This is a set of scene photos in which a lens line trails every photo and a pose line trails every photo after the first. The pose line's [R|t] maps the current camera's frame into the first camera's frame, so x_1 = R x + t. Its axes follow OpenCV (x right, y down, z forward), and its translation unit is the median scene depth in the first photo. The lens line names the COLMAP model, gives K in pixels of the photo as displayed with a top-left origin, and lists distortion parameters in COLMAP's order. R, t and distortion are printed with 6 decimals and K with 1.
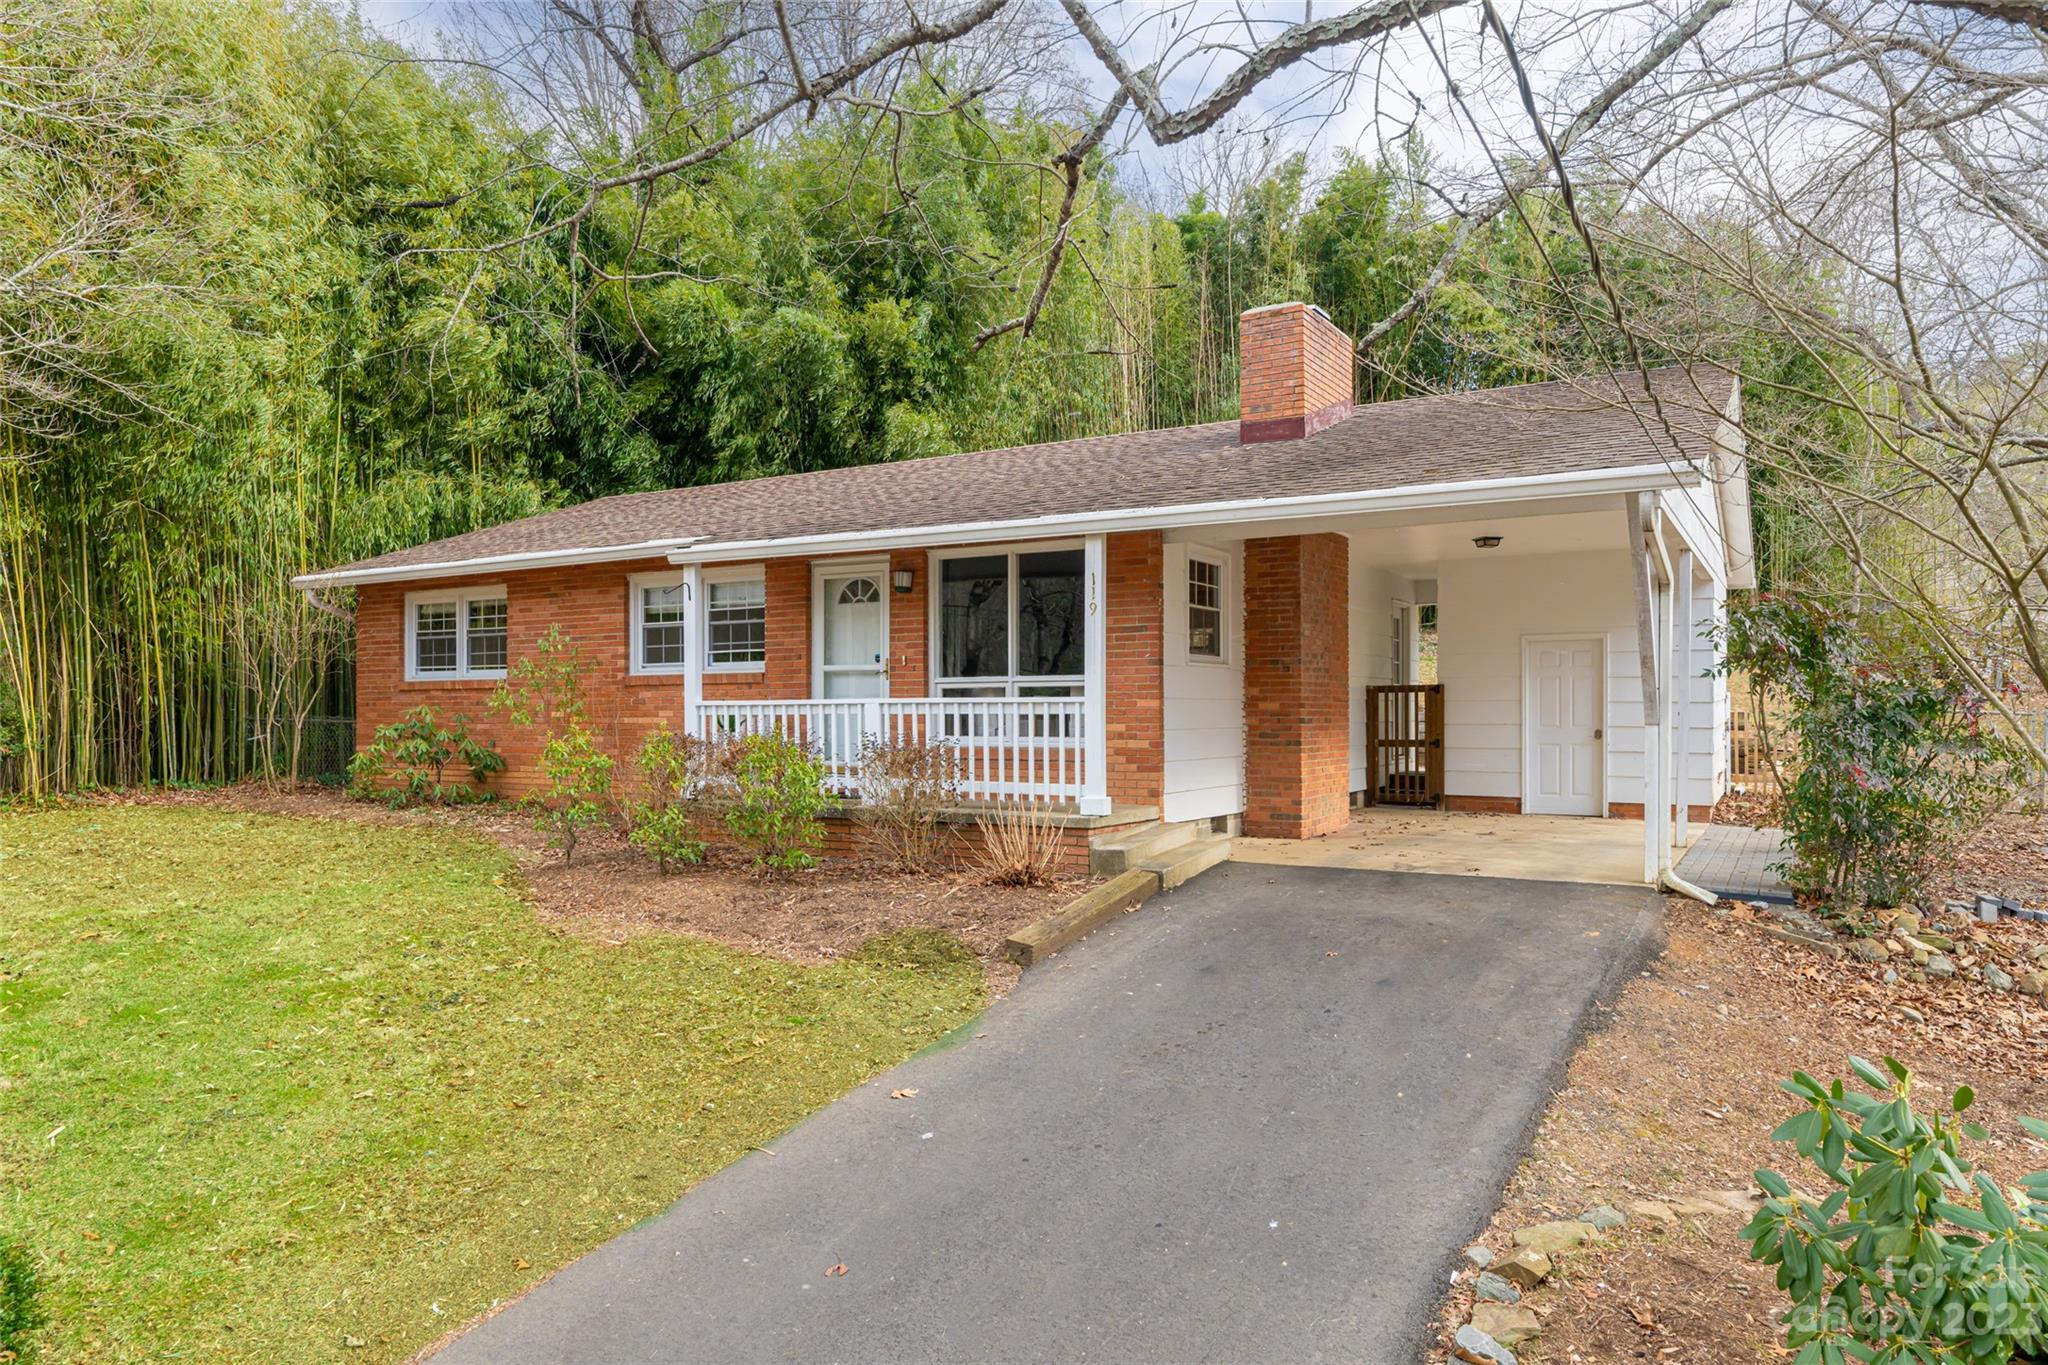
lens RADIAL K [[1346.1, 0, 972.1], [0, 1346.1, 684.2], [0, 0, 1]] dist [-0.003092, -0.045713]
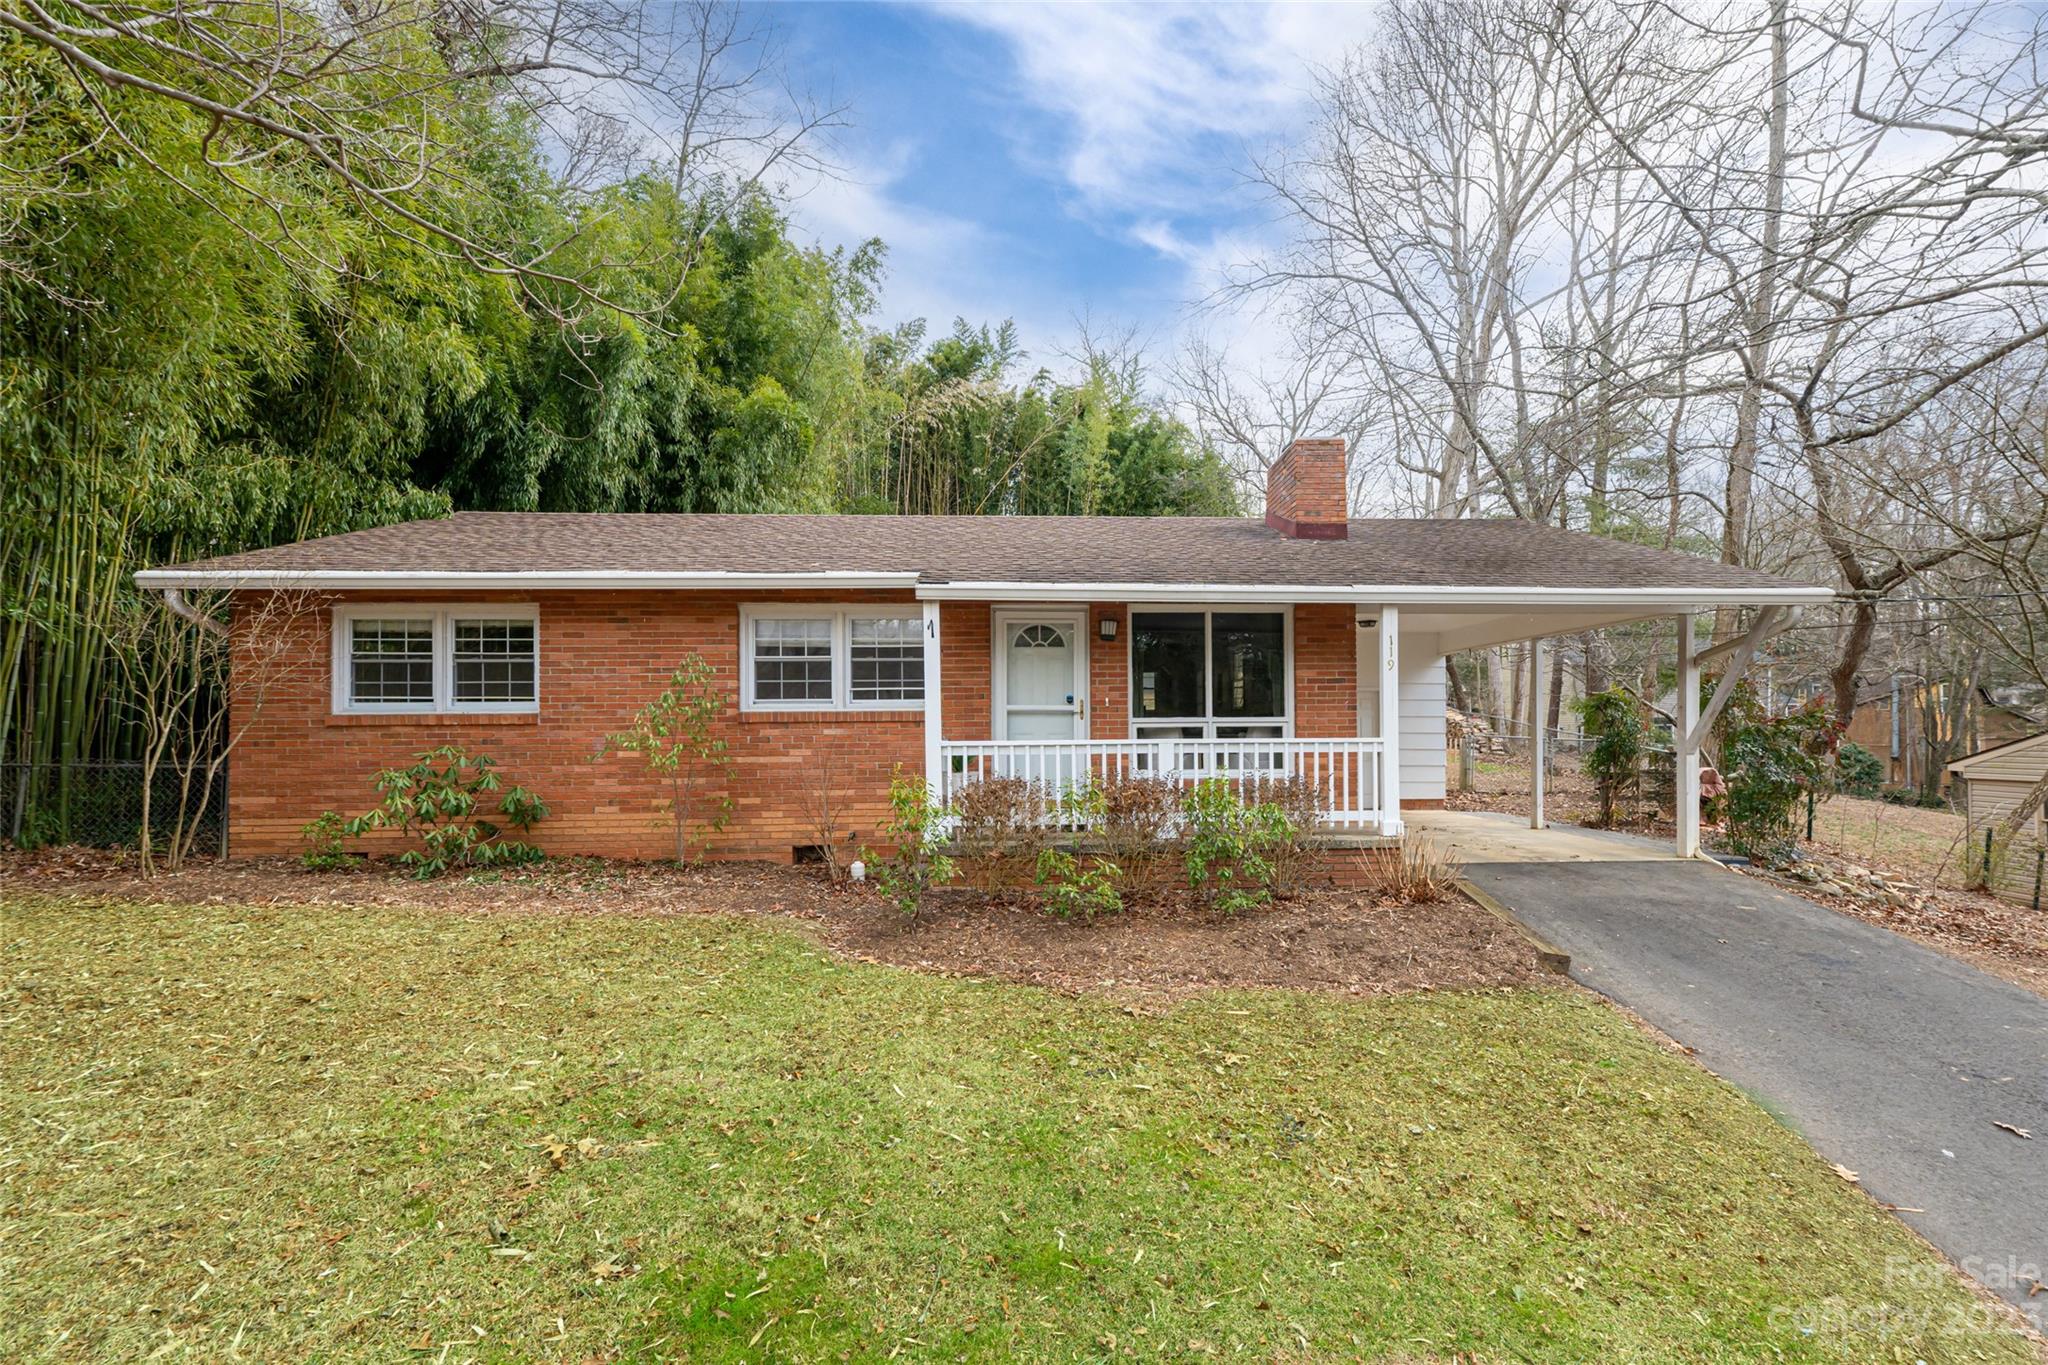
lens RADIAL K [[1002.5, 0, 1110.1], [0, 1002.5, 713.6], [0, 0, 1]] dist [0.005245, 0.000314]
pose [[0.820570, 0.014641, 0.571359, -0.486698], [-0.007219, 0.999858, -0.015253, 0.003890], [-0.571501, 0.008392, 0.820559, 0.316284]]
